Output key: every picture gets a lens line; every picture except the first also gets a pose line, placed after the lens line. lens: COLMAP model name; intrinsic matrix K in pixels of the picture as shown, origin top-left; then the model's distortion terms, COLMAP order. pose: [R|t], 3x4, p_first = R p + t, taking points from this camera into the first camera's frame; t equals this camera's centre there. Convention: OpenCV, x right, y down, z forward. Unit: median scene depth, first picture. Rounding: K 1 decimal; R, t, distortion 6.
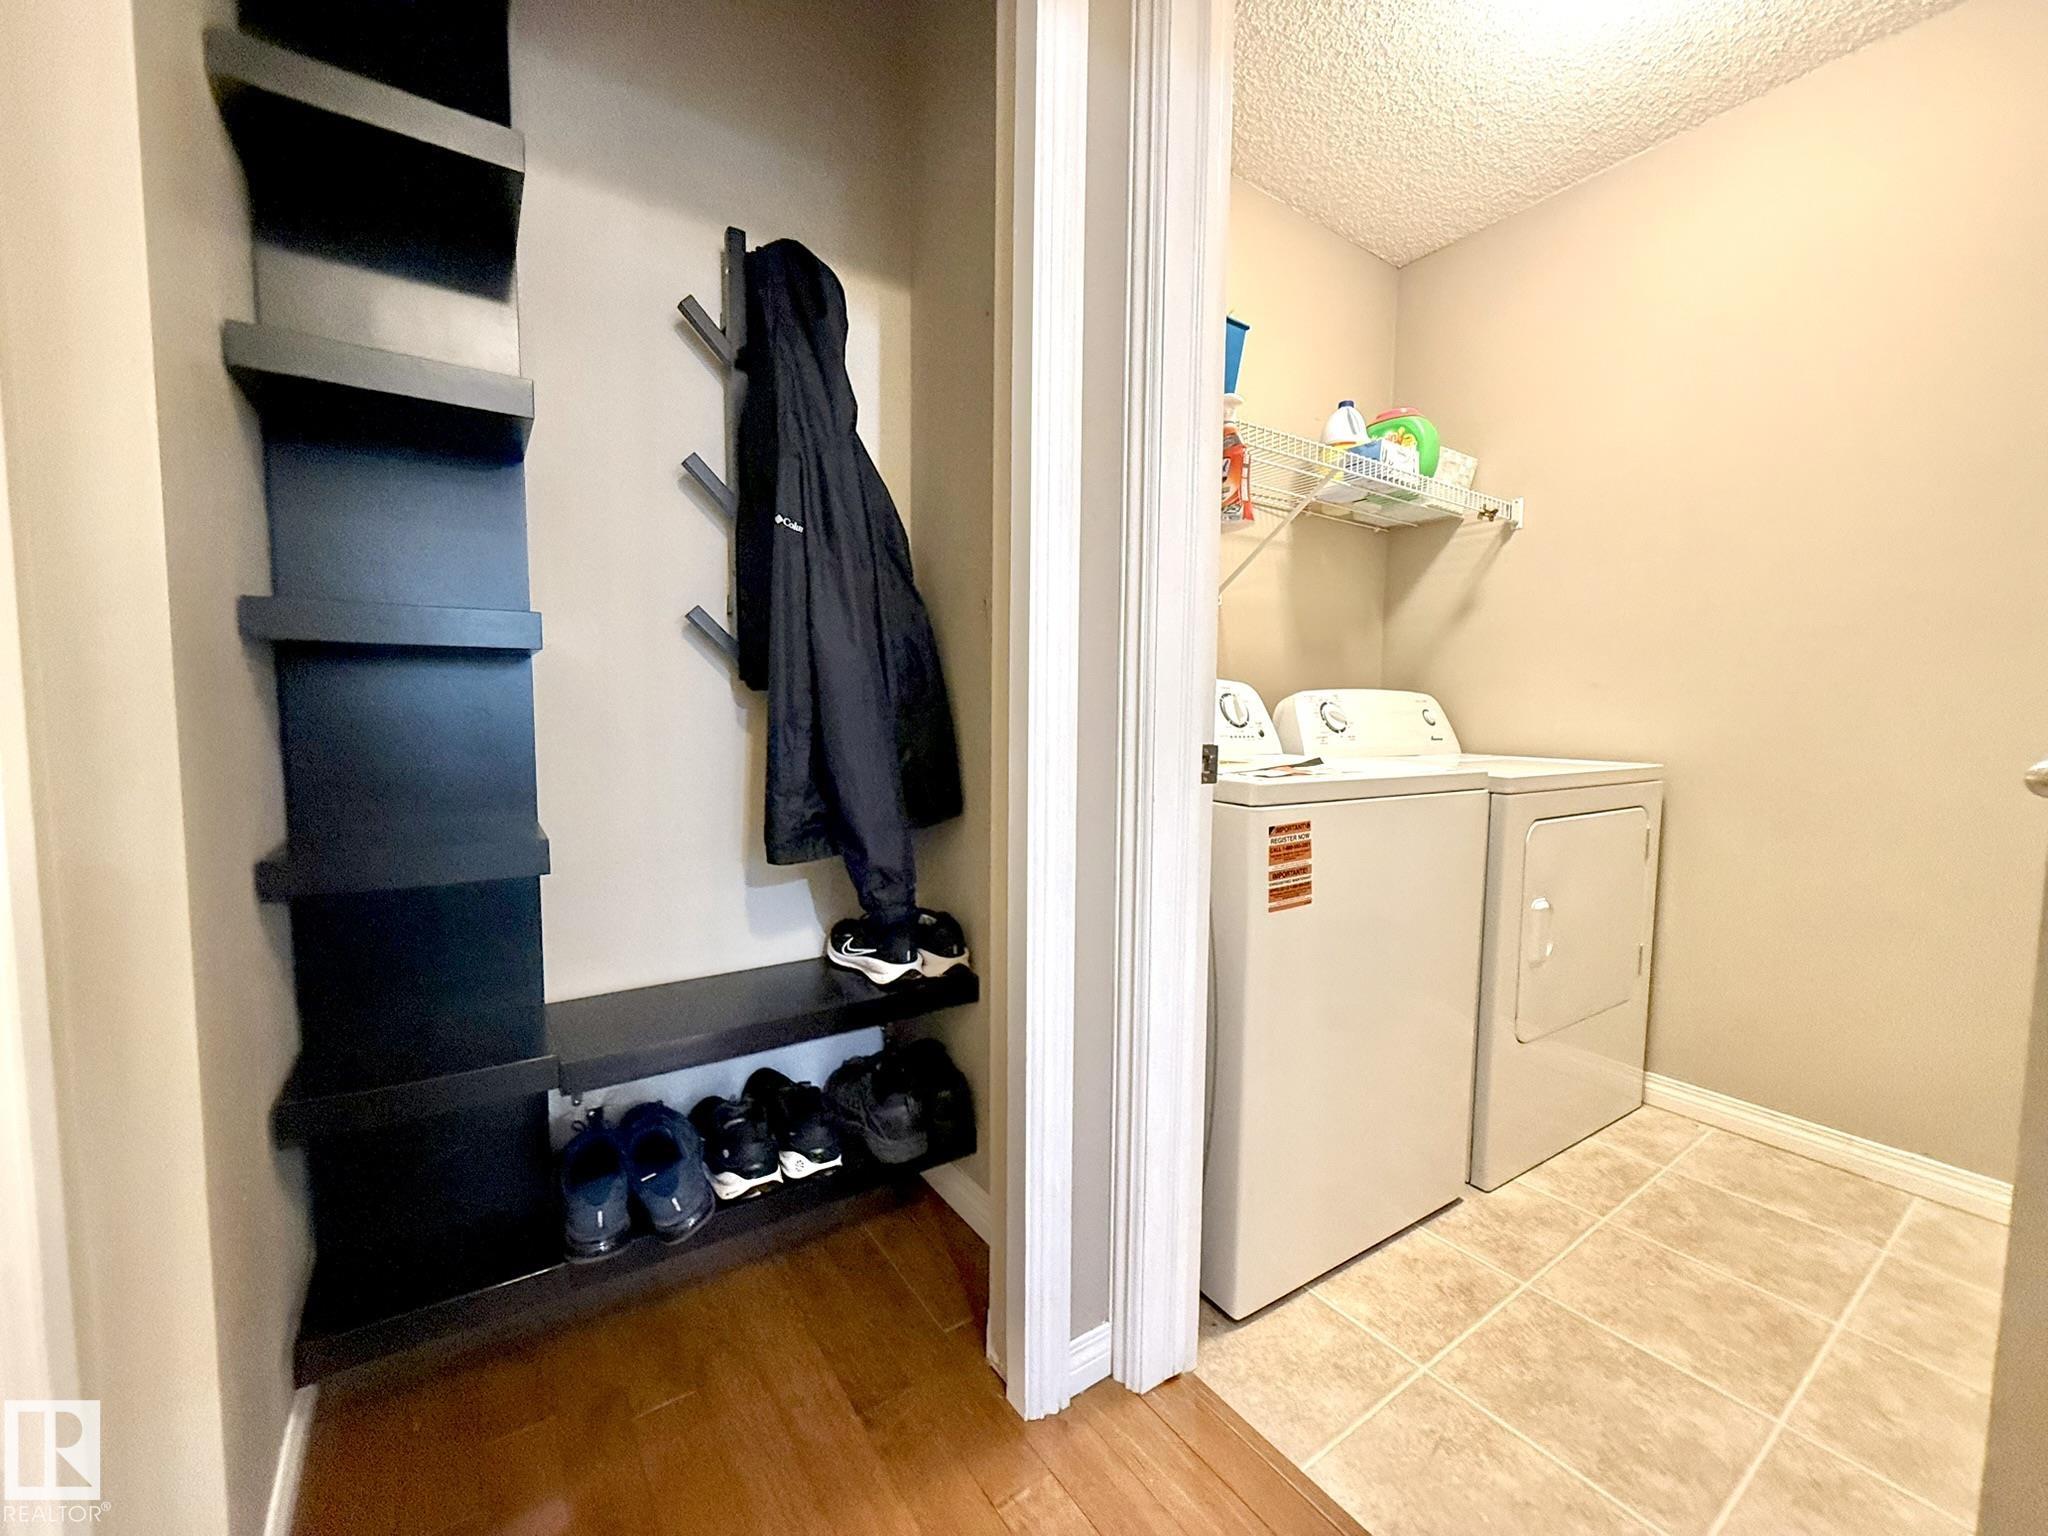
lens RADIAL K [[816.1, 0, 1026.5], [0, 816.1, 769.3], [0, 0, 1]] dist [0.000377, 0.000061]
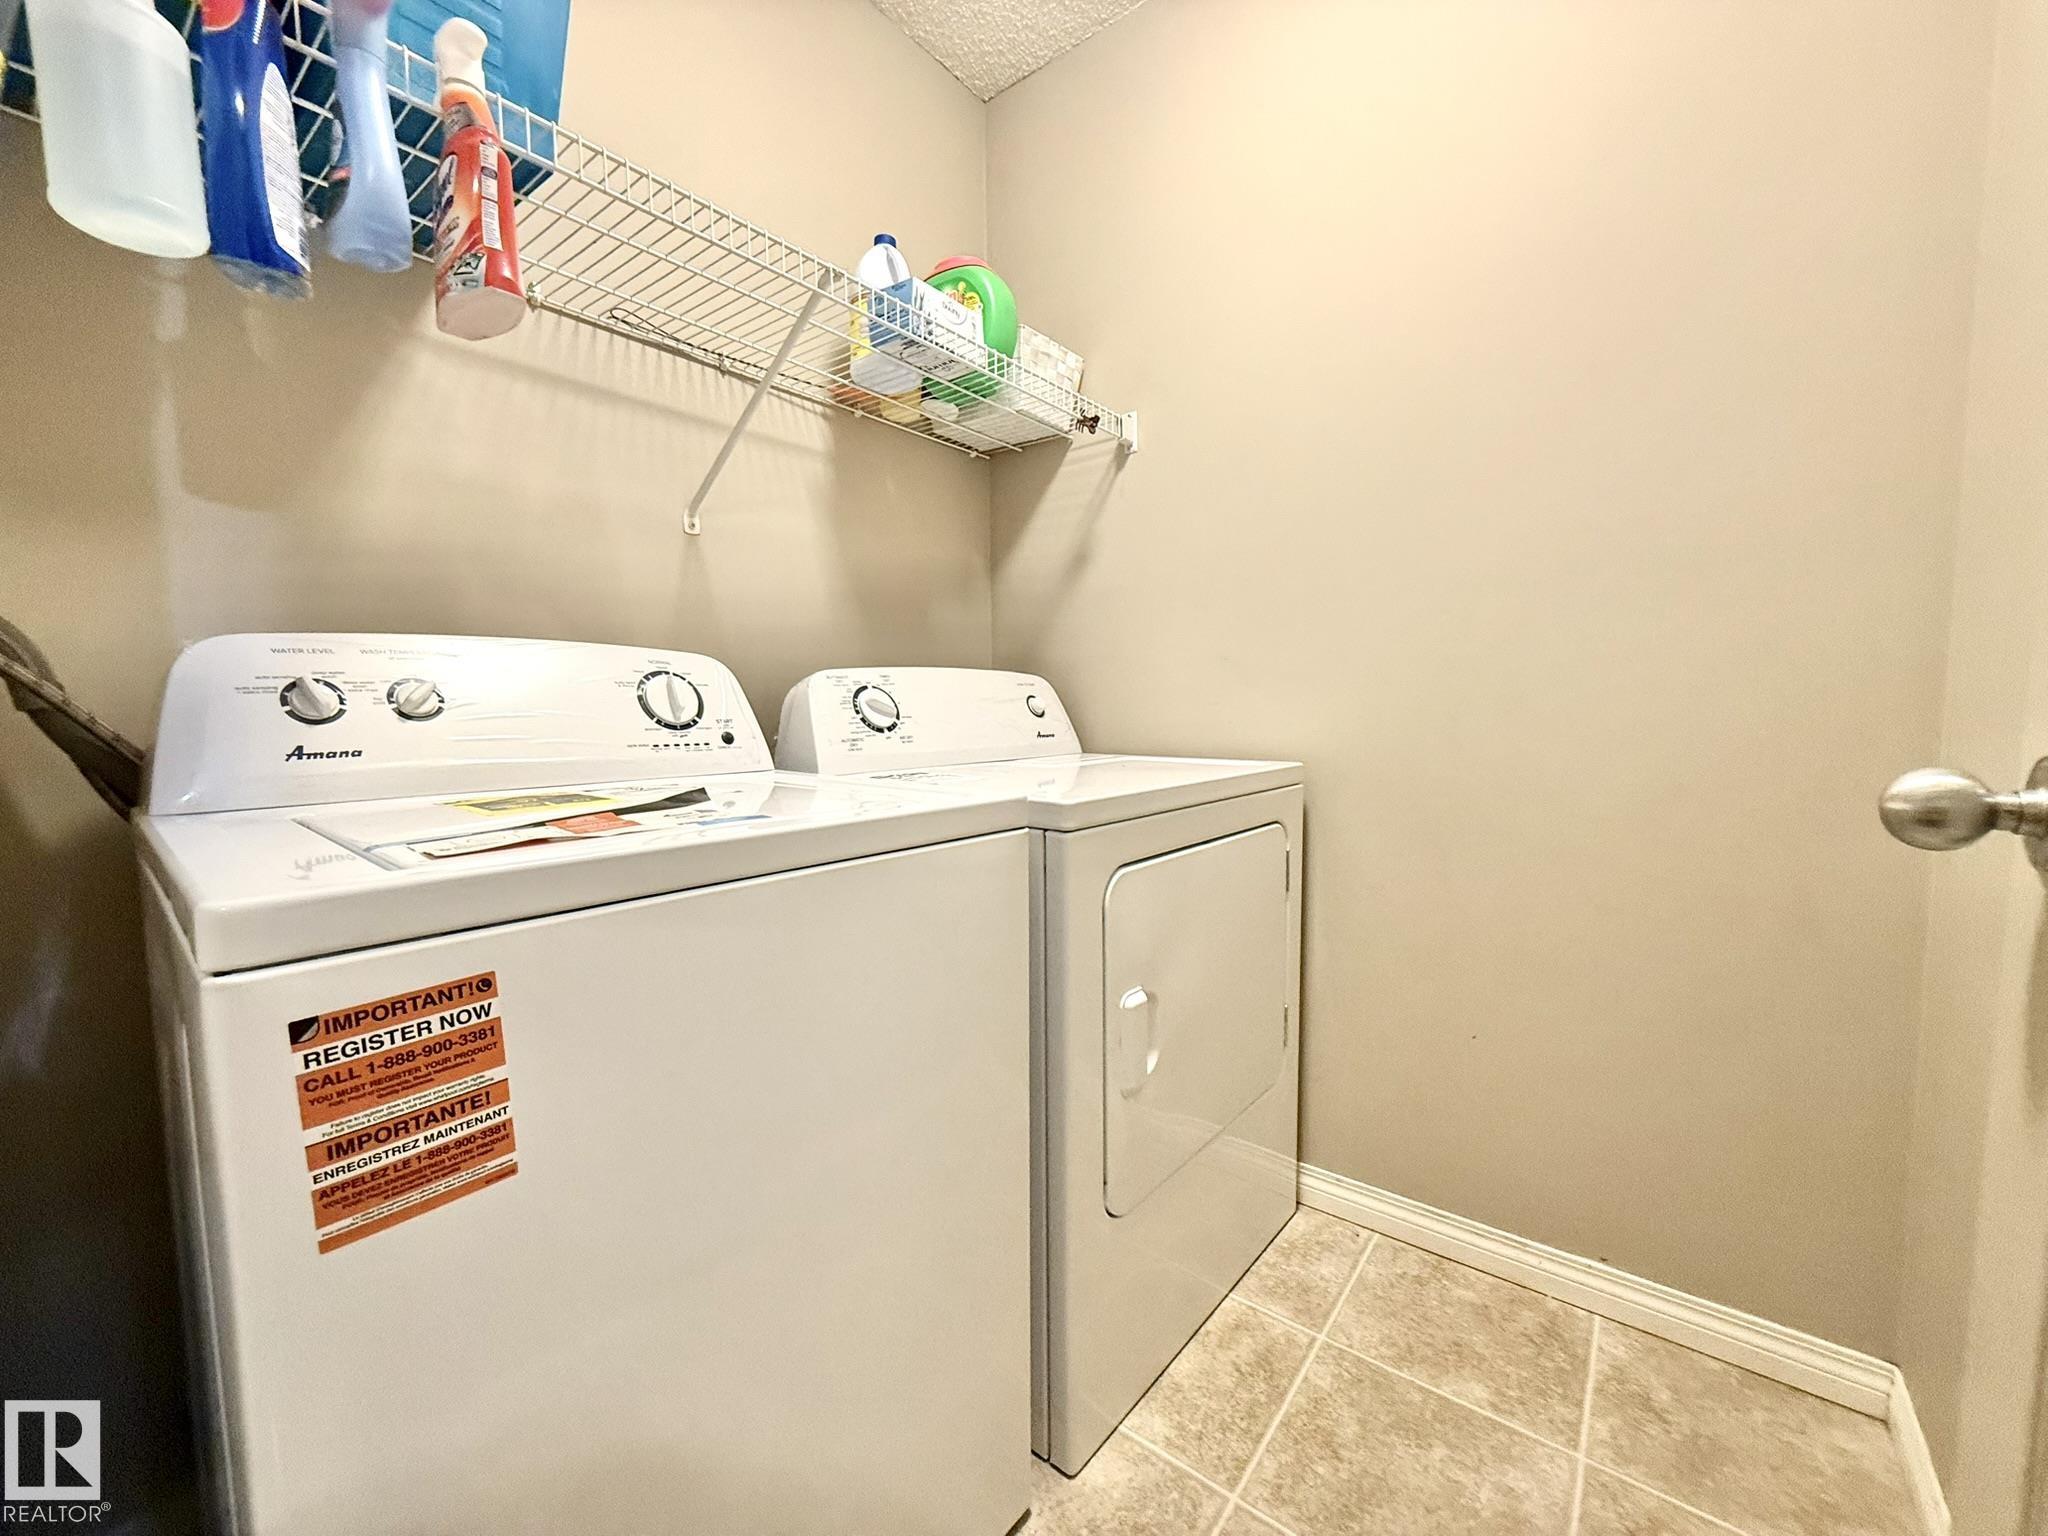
lens RADIAL K [[816.1, 0, 1026.5], [0, 816.1, 769.3], [0, 0, 1]] dist [0.000377, 0.000061]
pose [[0.954605, -0.042481, 0.294830, 0.308310], [0.040740, 0.999097, 0.012048, -0.018627], [-0.295076, 0.000510, 0.955474, 0.349606]]
